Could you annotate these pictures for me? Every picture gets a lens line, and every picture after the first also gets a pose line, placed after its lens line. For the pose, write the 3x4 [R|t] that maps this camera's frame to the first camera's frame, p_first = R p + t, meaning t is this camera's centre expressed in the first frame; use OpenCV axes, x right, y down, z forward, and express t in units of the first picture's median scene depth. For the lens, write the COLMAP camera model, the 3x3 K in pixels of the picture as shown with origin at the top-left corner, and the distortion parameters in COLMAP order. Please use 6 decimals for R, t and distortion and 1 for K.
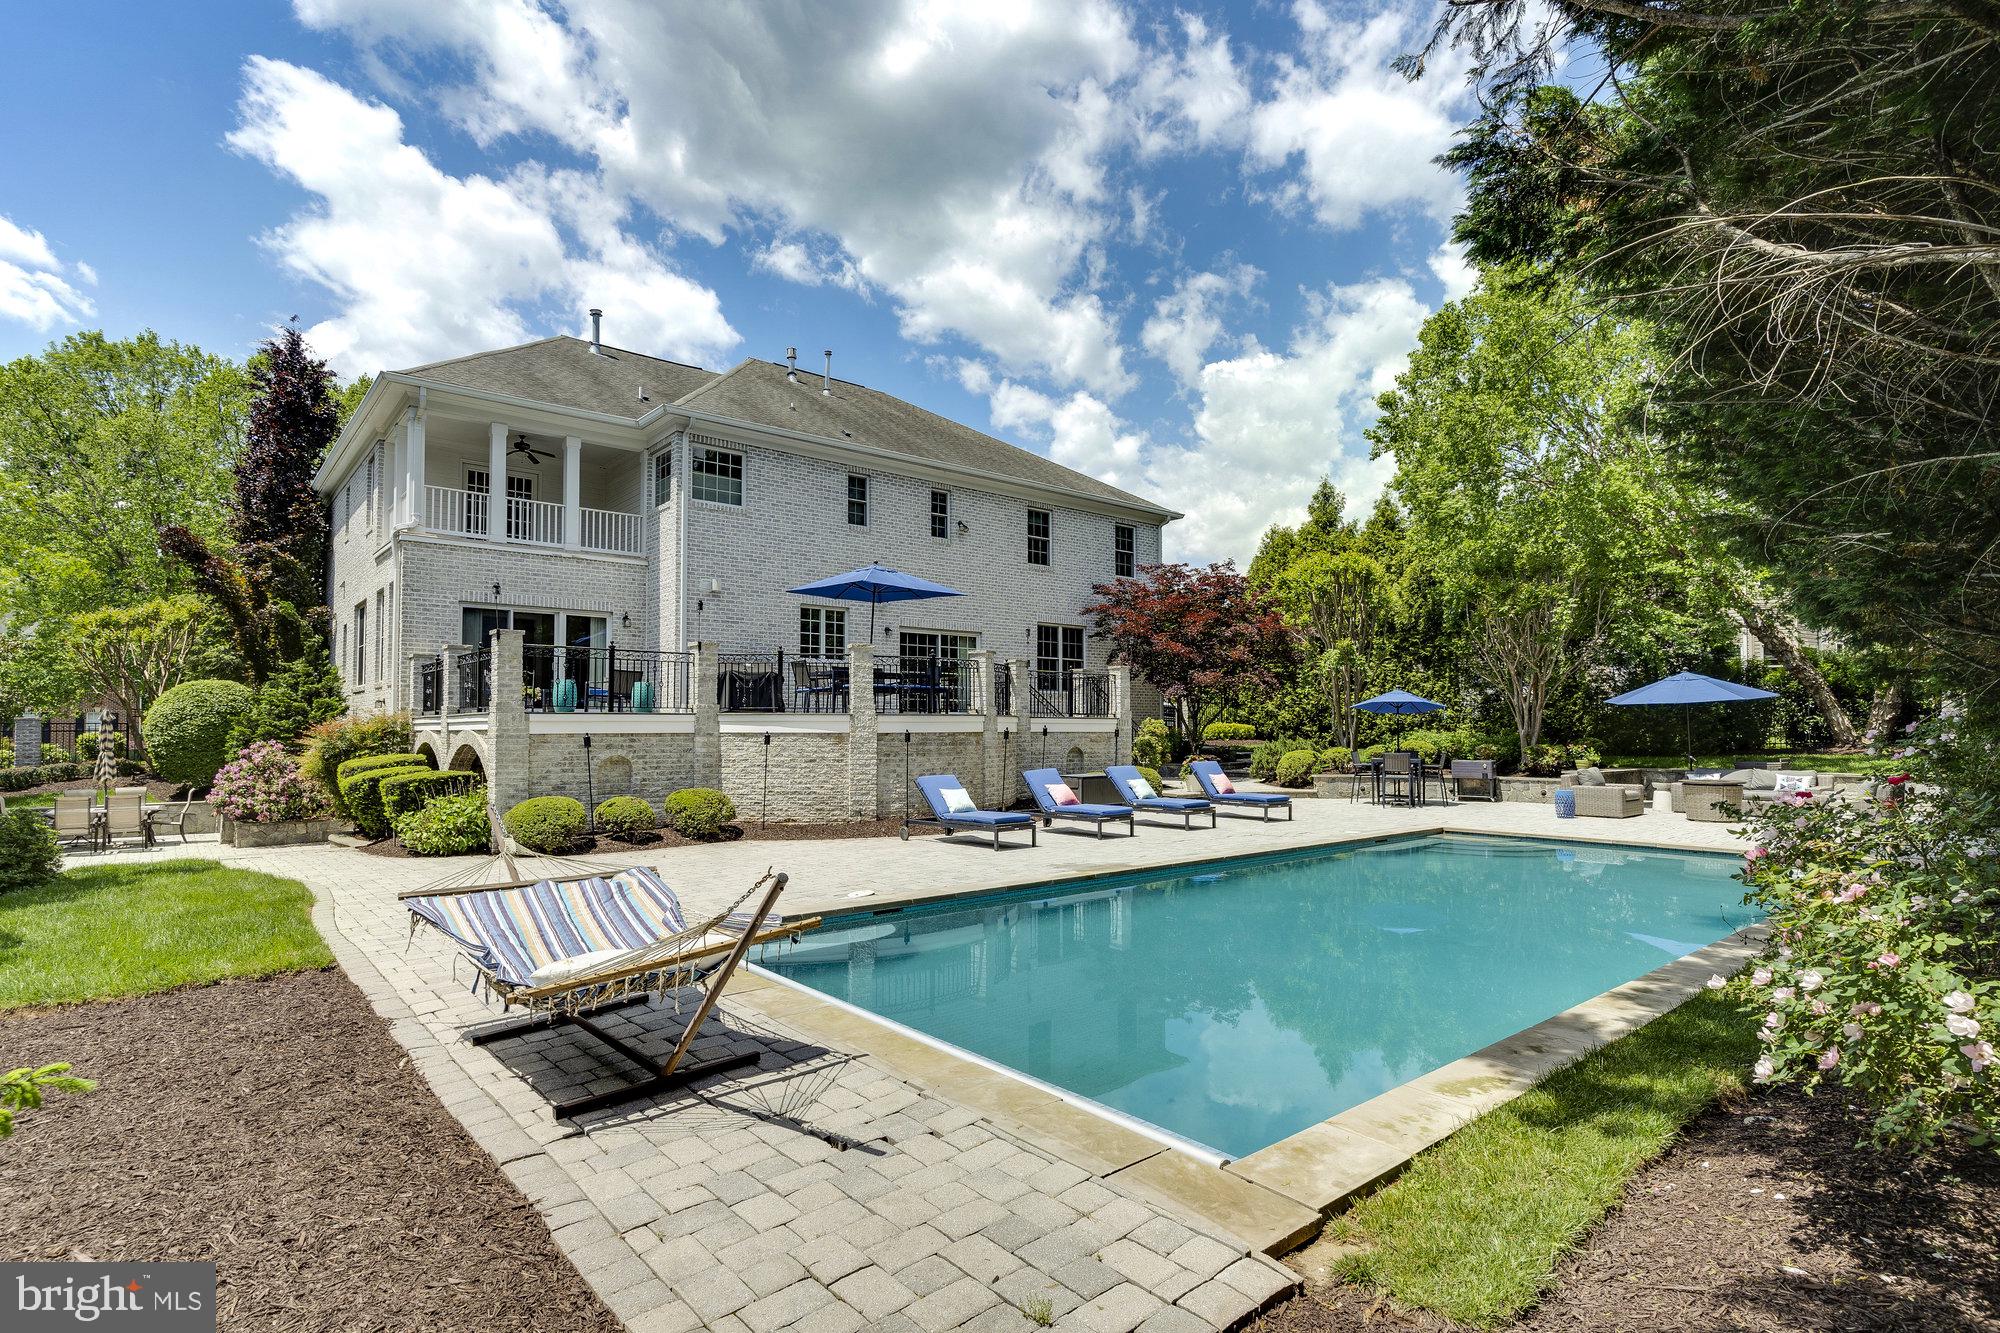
lens RADIAL K [[973.8, 0, 1000.0], [0, 973.8, 666.5], [0, 0, 1]] dist [0.001165, -0.000475]
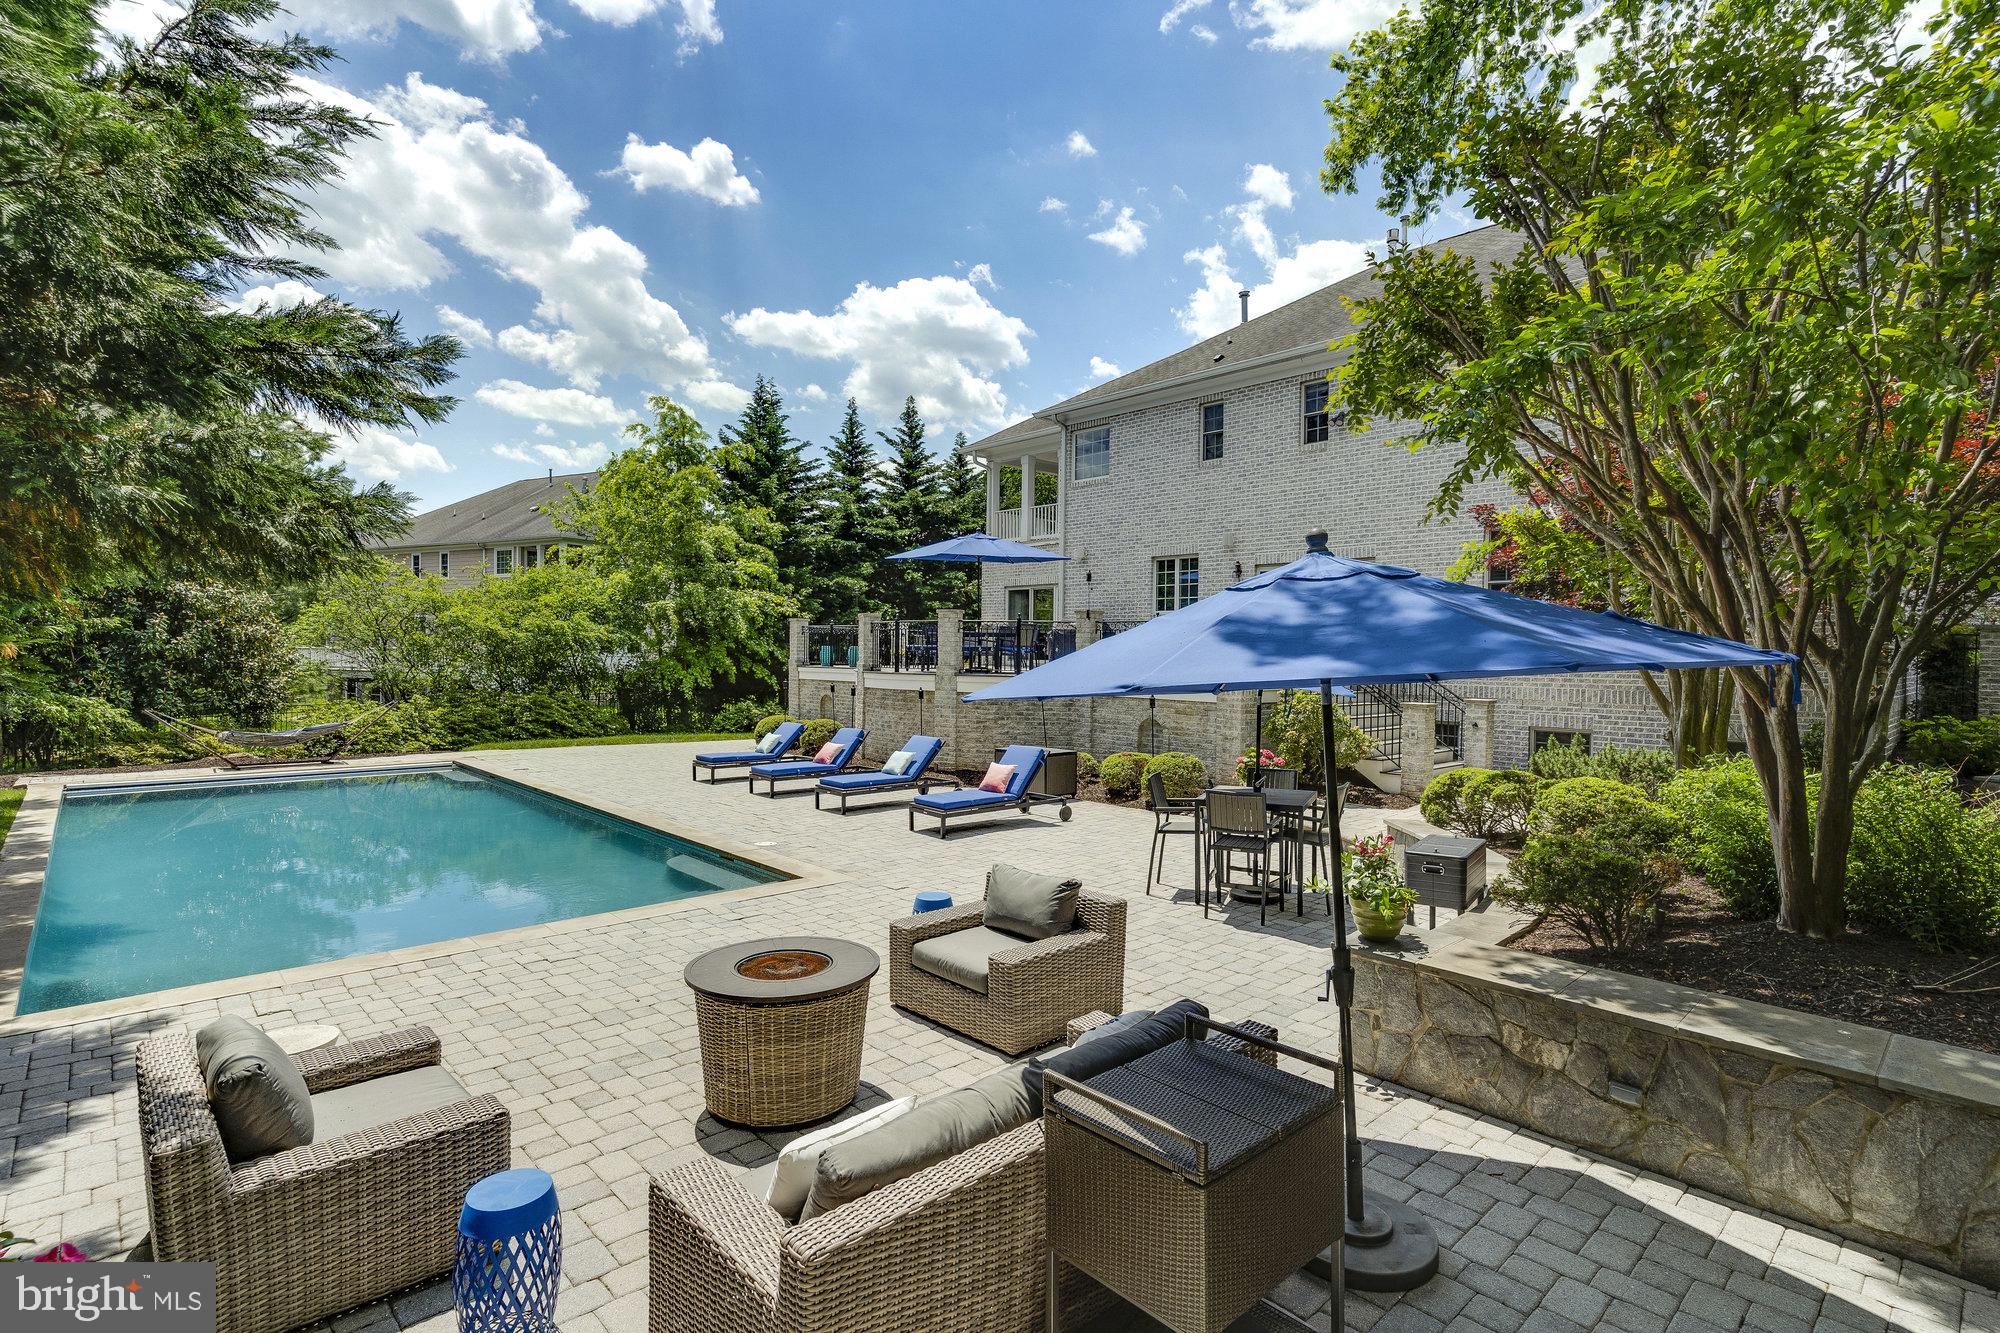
lens RADIAL K [[973.8, 0, 1000.0], [0, 973.8, 666.5], [0, 0, 1]] dist [0.001165, -0.000475]
pose [[0.048911, 0.022323, -0.998554, 0.756774], [0.051491, 0.998364, 0.024841, 0.014402], [0.997475, -0.052631, 0.047681, 0.755329]]
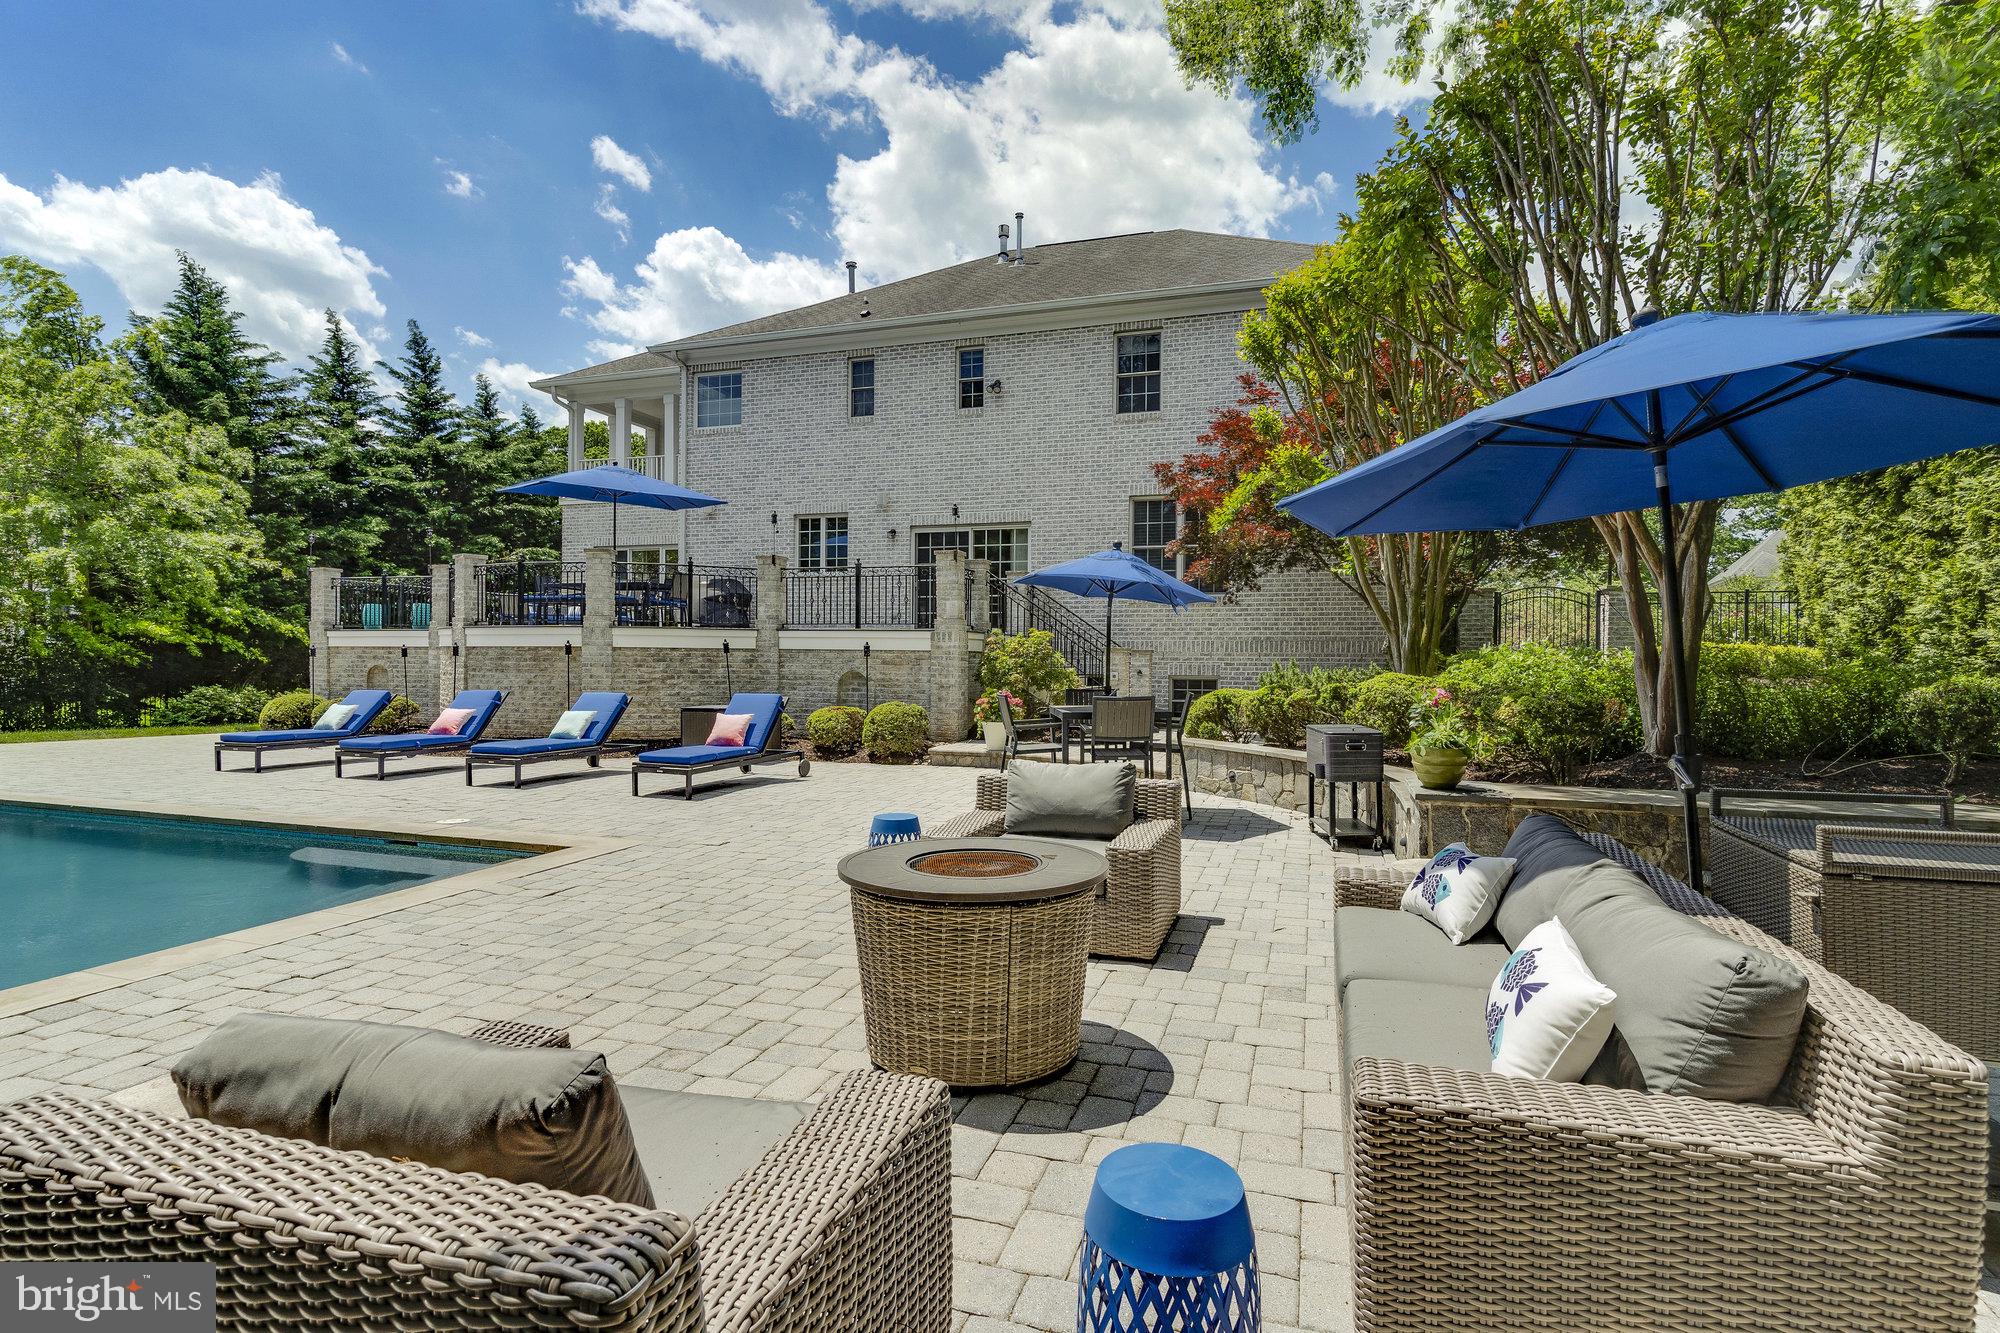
lens RADIAL K [[971.4, 0, 1000.0], [0, 971.4, 666.5], [0, 0, 1]] dist [-0.017488, 0.045402]
pose [[0.527872, 0.015281, -0.849186, 0.670325], [0.043176, 0.998063, 0.044799, 0.046469], [0.848226, -0.060312, 0.526190, 0.636131]]
